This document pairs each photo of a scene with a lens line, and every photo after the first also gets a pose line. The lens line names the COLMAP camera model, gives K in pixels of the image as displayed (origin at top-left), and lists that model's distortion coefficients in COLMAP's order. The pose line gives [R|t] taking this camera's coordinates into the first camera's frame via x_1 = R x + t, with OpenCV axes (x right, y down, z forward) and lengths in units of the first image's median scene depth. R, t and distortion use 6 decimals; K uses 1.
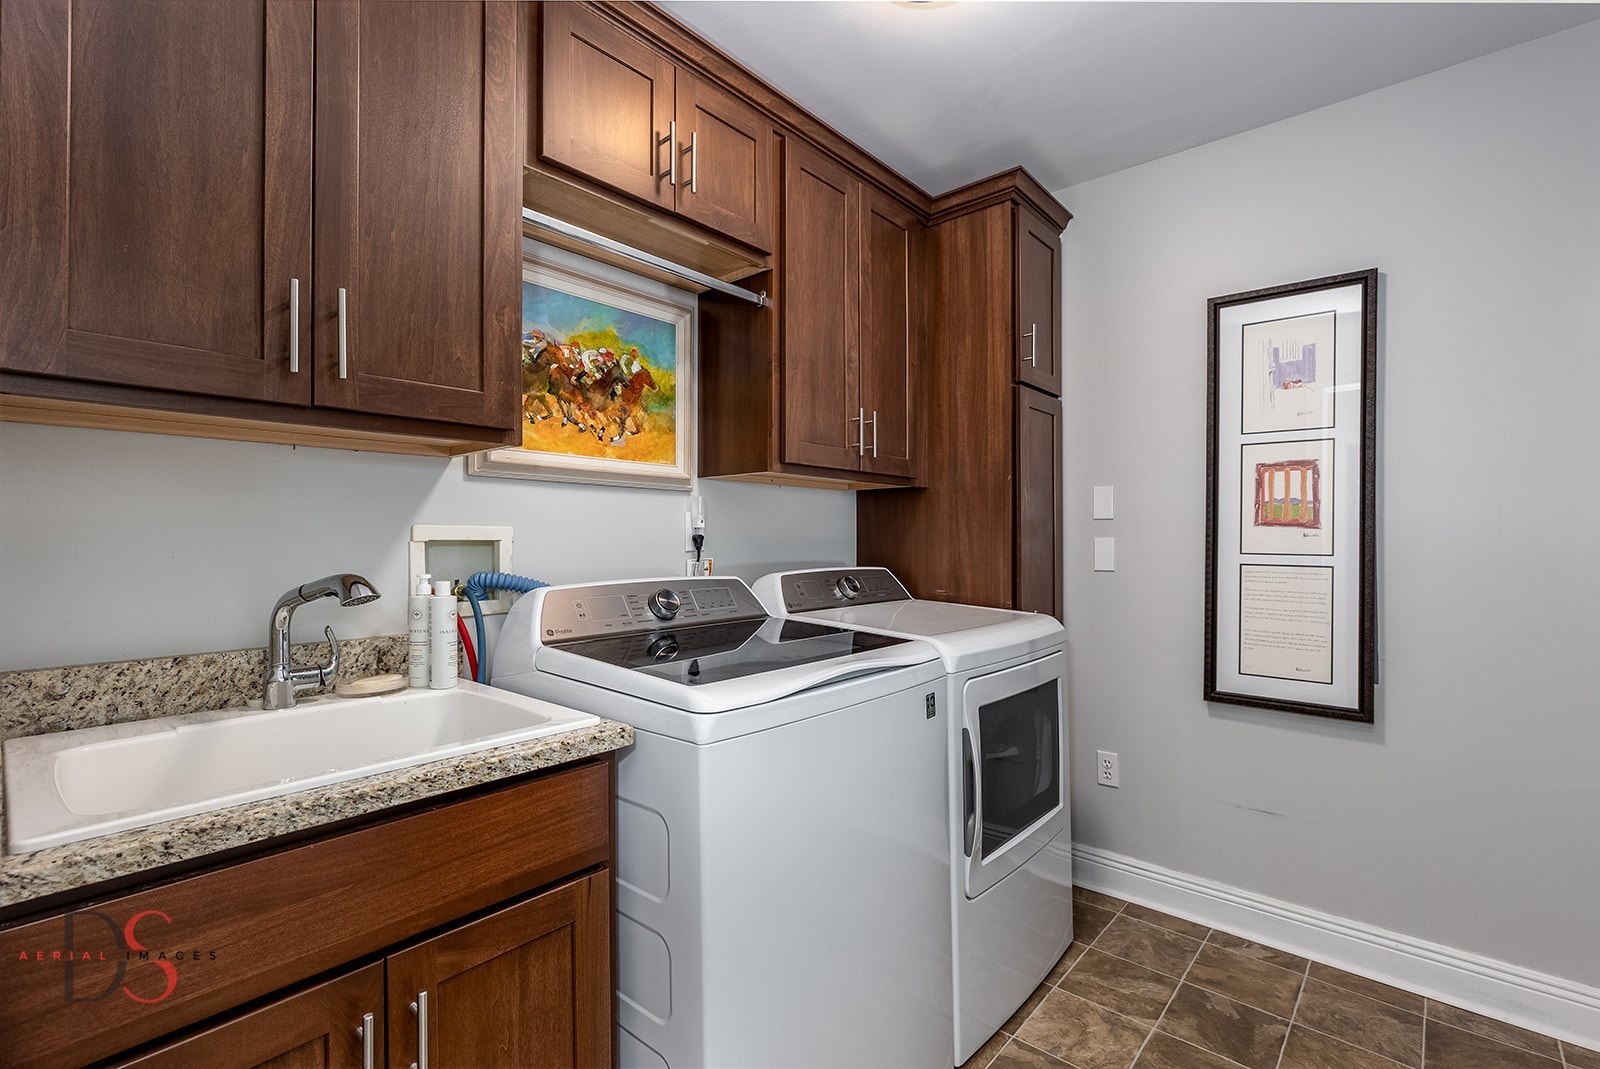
lens RADIAL K [[719.5, 0, 809.0], [0, 719.5, 534.4], [0, 0, 1]] dist [0.000746, 0.003520]
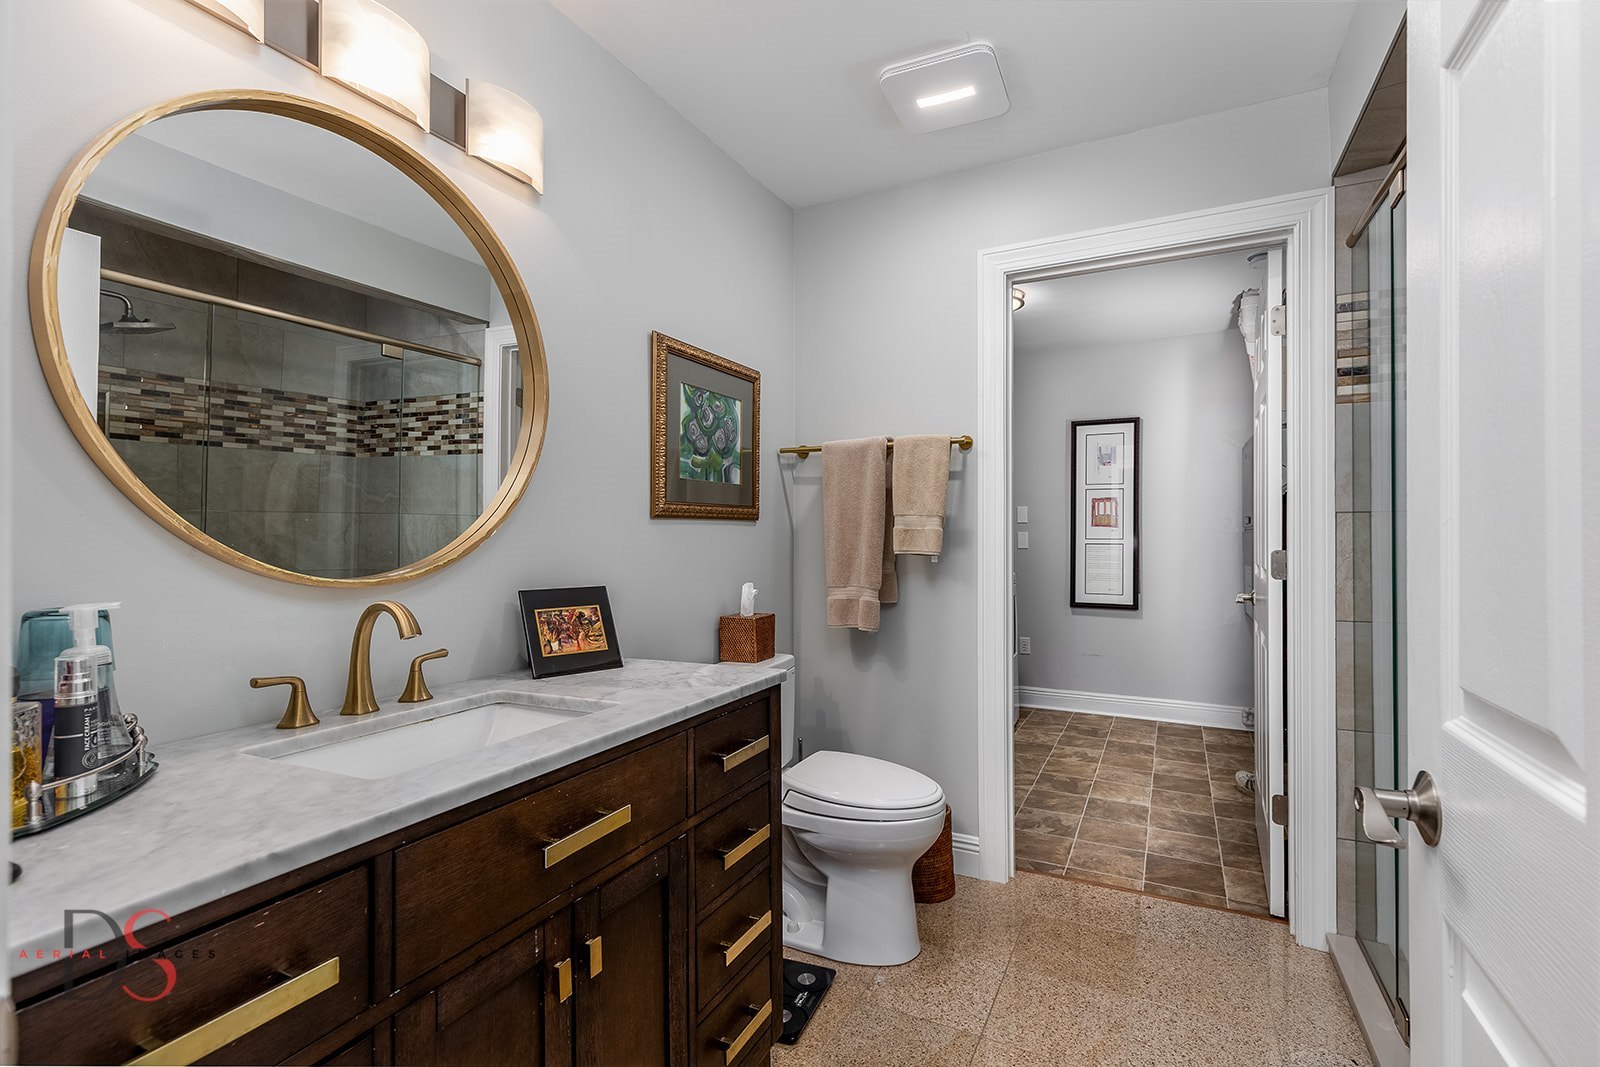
lens RADIAL K [[719.5, 0, 788.1], [0, 719.5, 525.8], [0, 0, 1]] dist [0.000746, 0.003520]
pose [[0.968240, -0.000379, 0.250023, -0.829859], [-0.000174, 0.999998, 0.002188, -0.018495], [-0.250023, -0.002162, 0.968237, -0.900591]]
